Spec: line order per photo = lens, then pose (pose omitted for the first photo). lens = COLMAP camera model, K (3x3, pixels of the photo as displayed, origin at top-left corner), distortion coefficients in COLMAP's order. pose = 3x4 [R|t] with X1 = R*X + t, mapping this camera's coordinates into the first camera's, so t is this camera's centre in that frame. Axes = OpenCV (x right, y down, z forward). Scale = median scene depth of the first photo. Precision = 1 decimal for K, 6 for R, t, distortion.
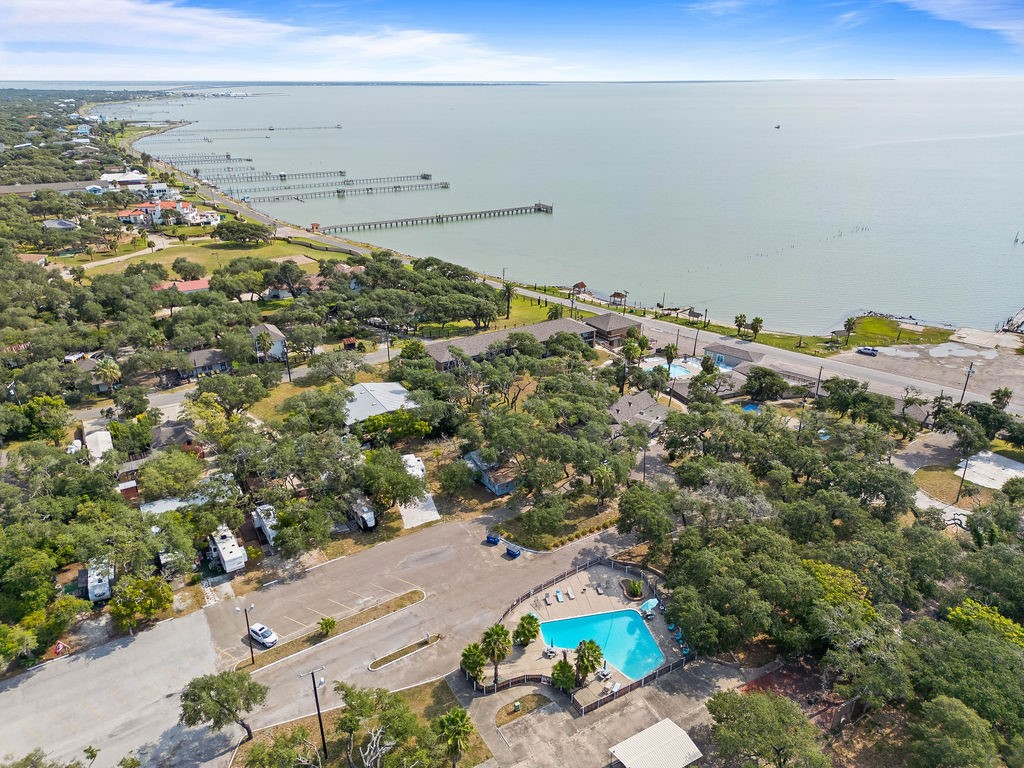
lens RADIAL K [[727.9, 0, 512.0], [0, 727.9, 384.0], [0, 0, 1]] dist [0.054576, -0.003364]
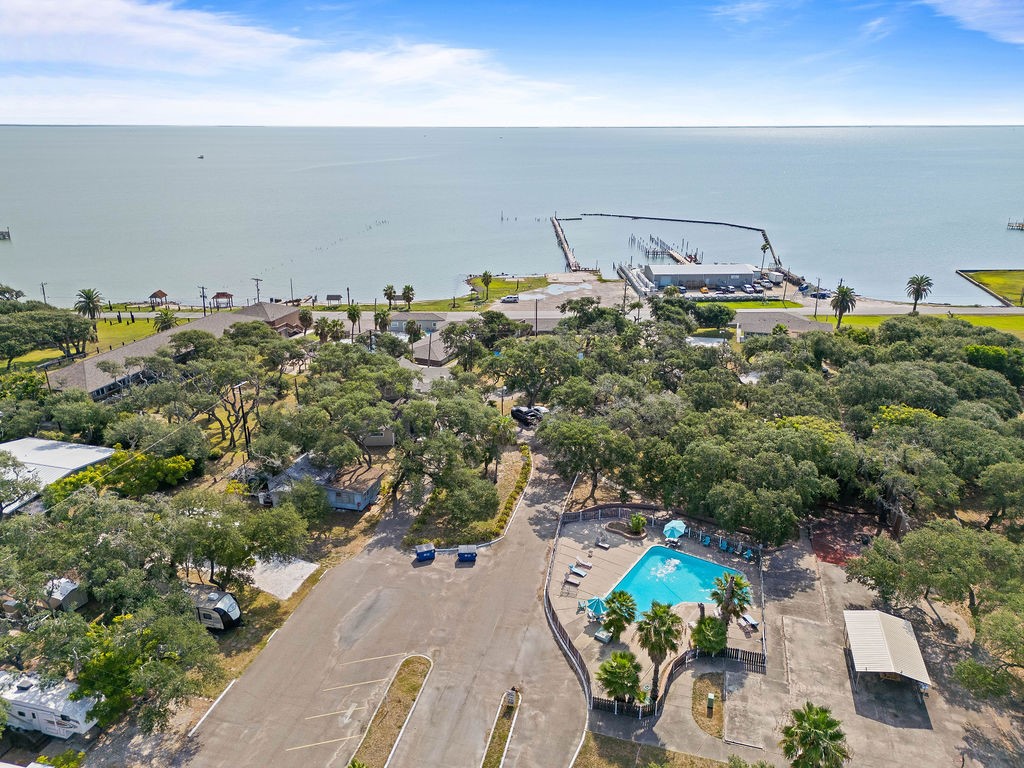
lens RADIAL K [[727.9, 0, 512.0], [0, 727.9, 384.0], [0, 0, 1]] dist [0.054576, -0.003364]
pose [[0.718106, -0.224382, 0.658769, -0.378041], [0.264215, 0.963626, 0.040205, 0.051098], [-0.643828, 0.145185, 0.751270, 0.397922]]
